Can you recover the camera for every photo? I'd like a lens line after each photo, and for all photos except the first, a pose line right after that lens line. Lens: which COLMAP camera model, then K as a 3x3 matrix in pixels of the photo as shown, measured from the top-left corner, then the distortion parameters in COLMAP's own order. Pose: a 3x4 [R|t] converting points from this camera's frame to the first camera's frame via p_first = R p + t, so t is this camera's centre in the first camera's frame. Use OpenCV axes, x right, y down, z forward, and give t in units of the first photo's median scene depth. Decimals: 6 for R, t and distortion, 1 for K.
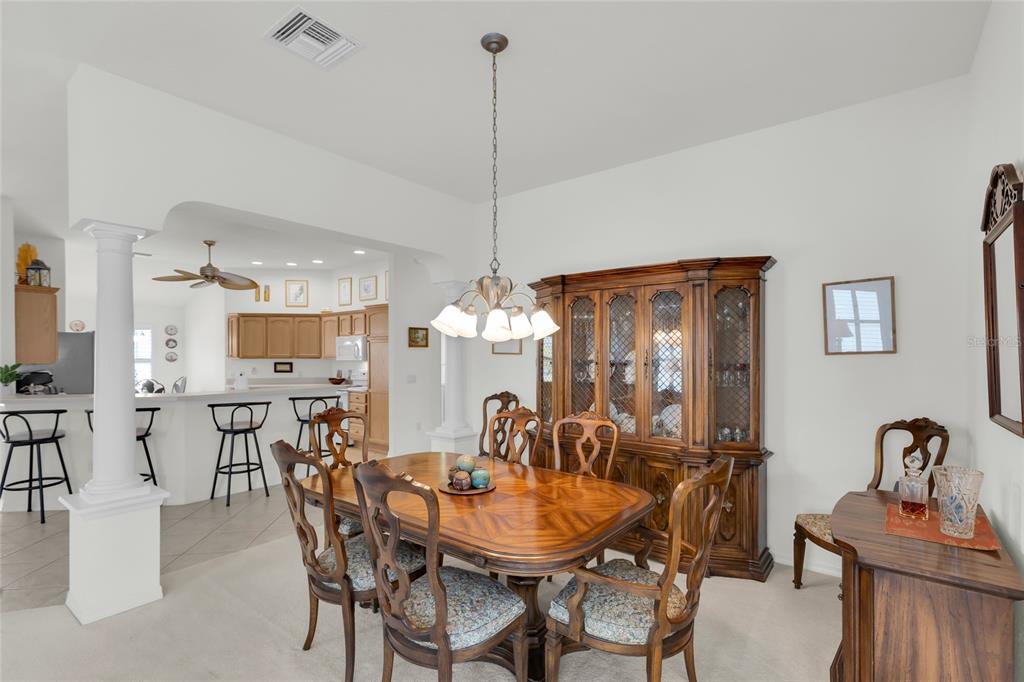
lens RADIAL K [[470.6, 0, 505.0], [0, 470.6, 358.2], [0, 0, 1]] dist [0.005198, 0.000370]
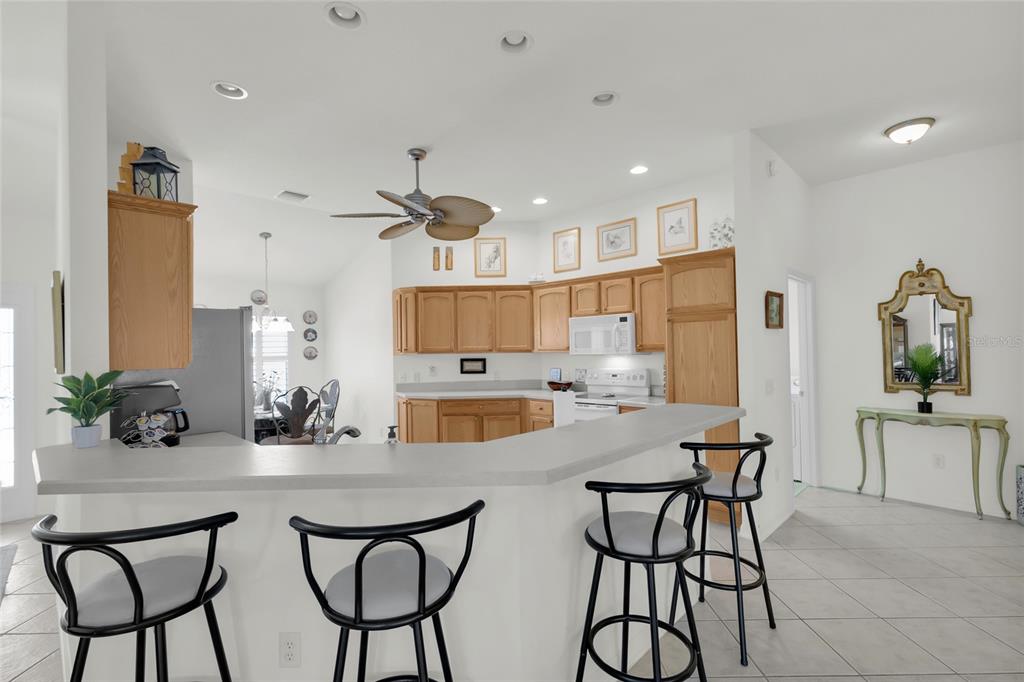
lens RADIAL K [[470.6, 0, 509.7], [0, 470.6, 345.0], [0, 0, 1]] dist [0.005198, 0.000370]
pose [[0.991567, -0.015059, -0.128720, -0.344548], [0.013261, 0.999802, -0.014816, 0.000011], [0.128917, 0.012984, 0.991570, 0.346272]]
